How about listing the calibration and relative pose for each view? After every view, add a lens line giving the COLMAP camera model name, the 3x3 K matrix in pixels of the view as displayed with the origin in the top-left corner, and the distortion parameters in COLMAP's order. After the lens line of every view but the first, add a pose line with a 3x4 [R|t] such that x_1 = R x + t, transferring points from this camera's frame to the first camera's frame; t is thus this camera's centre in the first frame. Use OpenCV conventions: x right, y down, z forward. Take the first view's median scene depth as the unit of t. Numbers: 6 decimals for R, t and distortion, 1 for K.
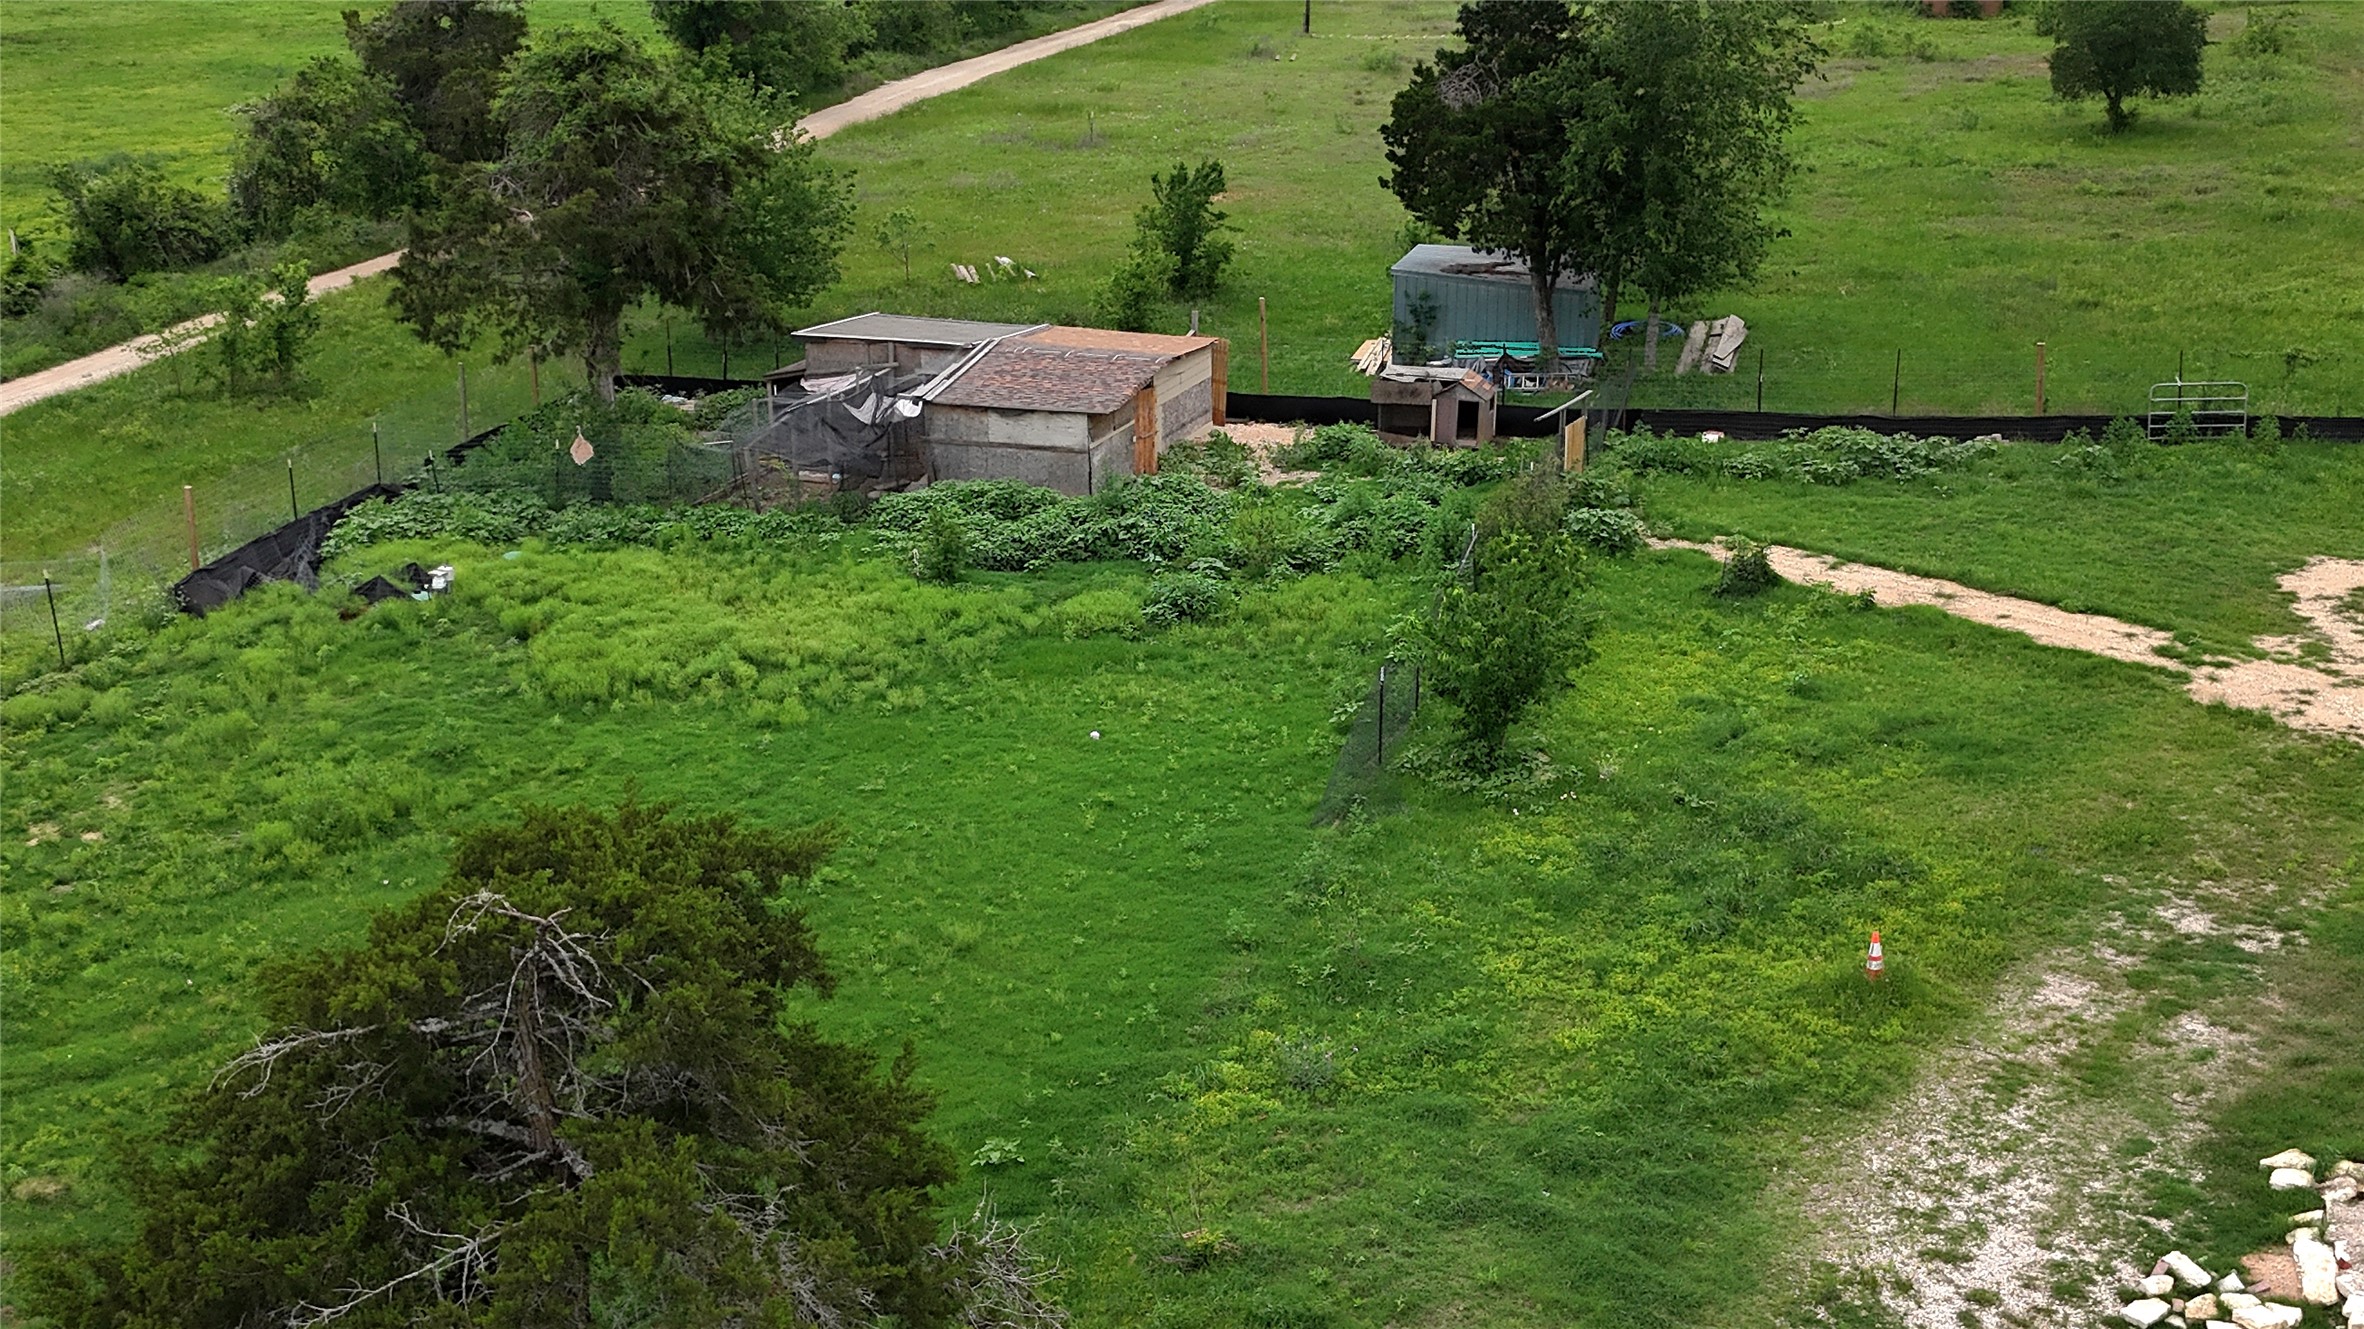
lens RADIAL K [[2553.8, 0, 1188.0], [0, 2553.8, 686.7], [0, 0, 1]] dist [0.070989, 0.000000]
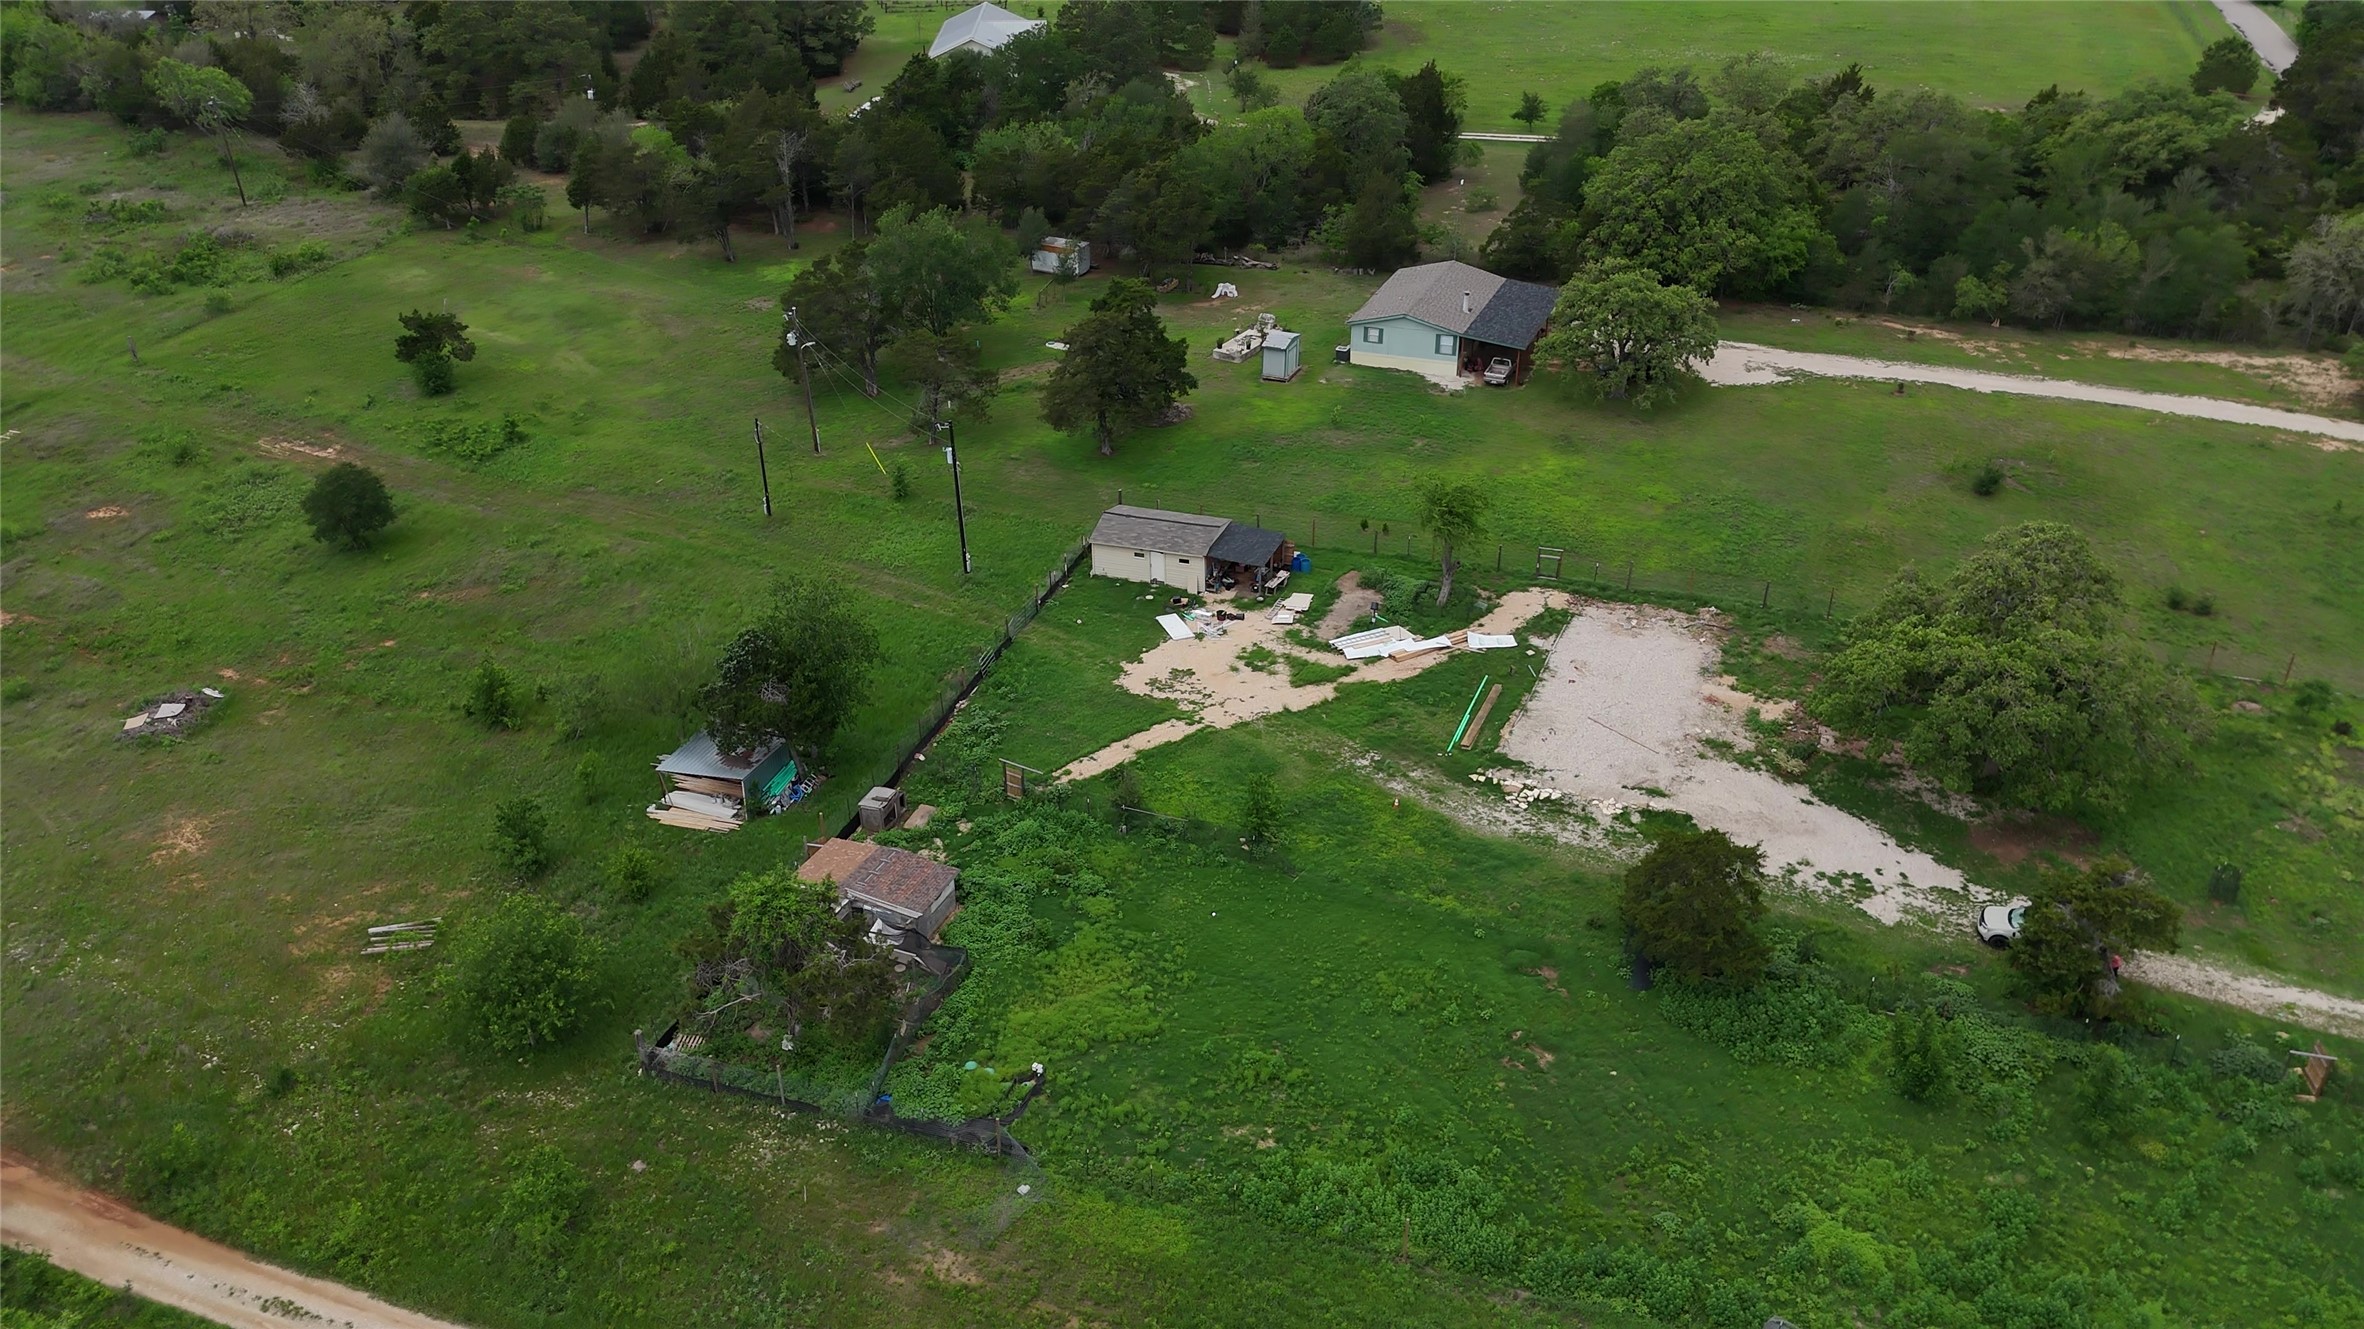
lens RADIAL K [[1746.6, 0, 1180.1], [0, 1746.6, 649.7], [0, 0, 1]] dist [0.077150, -0.073413]
pose [[0.075534, -0.471723, 0.878506, -1.416837], [0.339174, 0.840644, 0.422231, -0.939513], [-0.937686, 0.266074, 0.223493, 0.373287]]
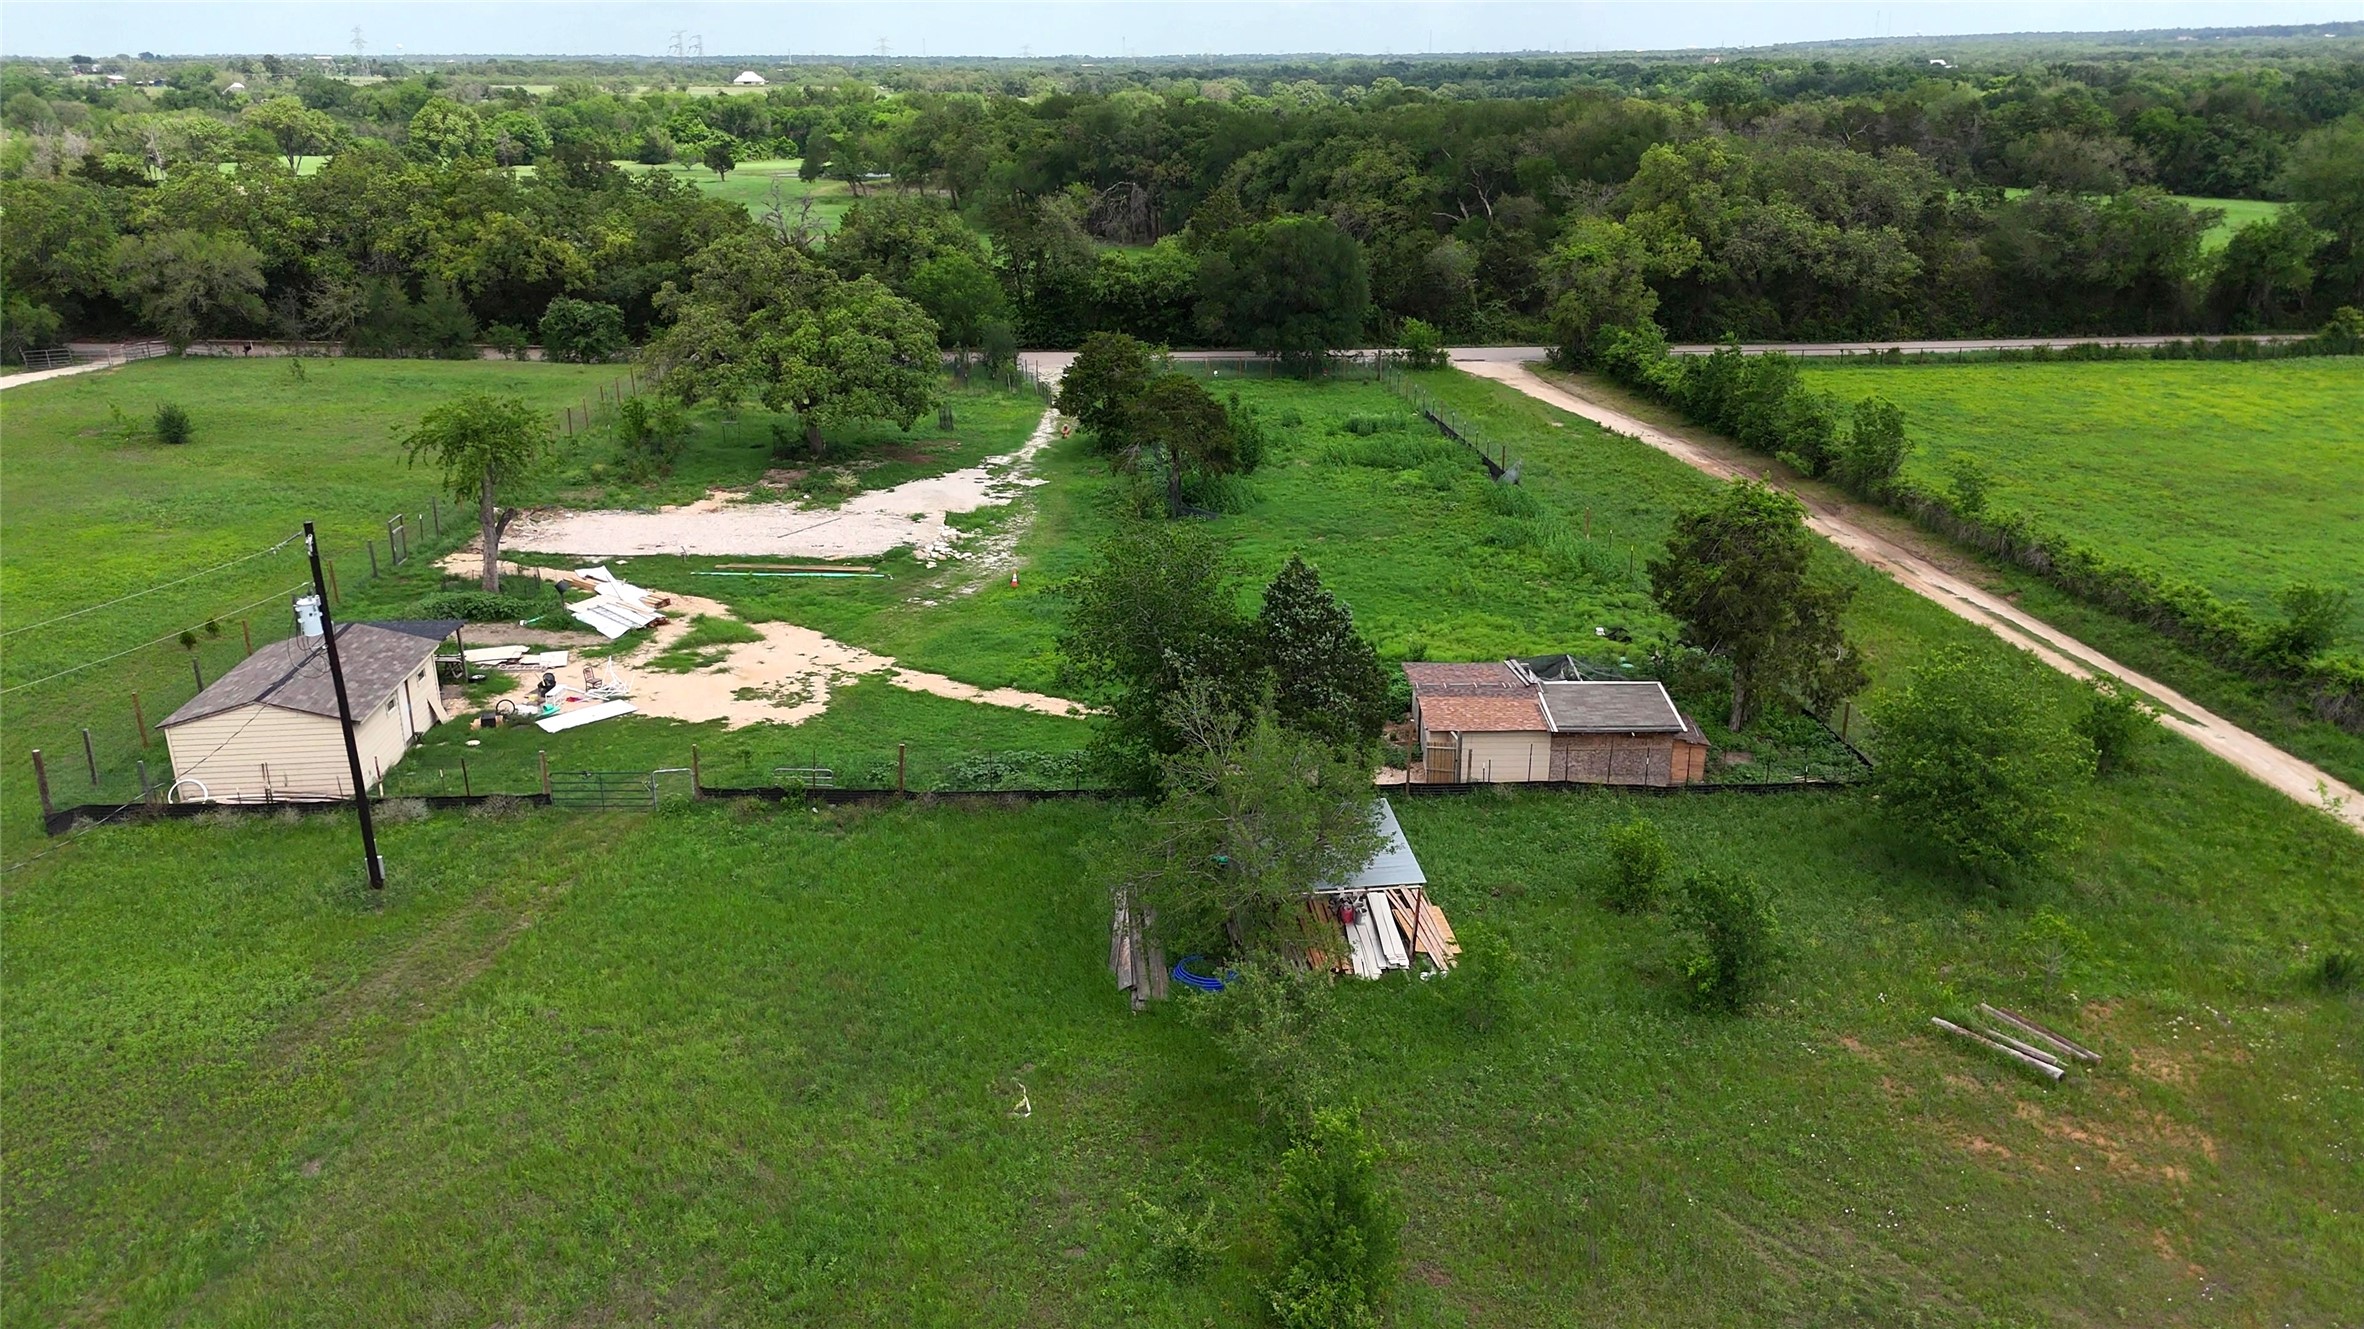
lens RADIAL K [[1746.6, 0, 1179.9], [0, 1746.6, 672.2], [0, 0, 1]] dist [0.077150, -0.073413]
pose [[-0.948437, 0.108996, -0.297635, 0.515836], [-0.099425, 0.789321, 0.605878, -0.874680], [0.300968, 0.604229, -0.737784, 1.926521]]
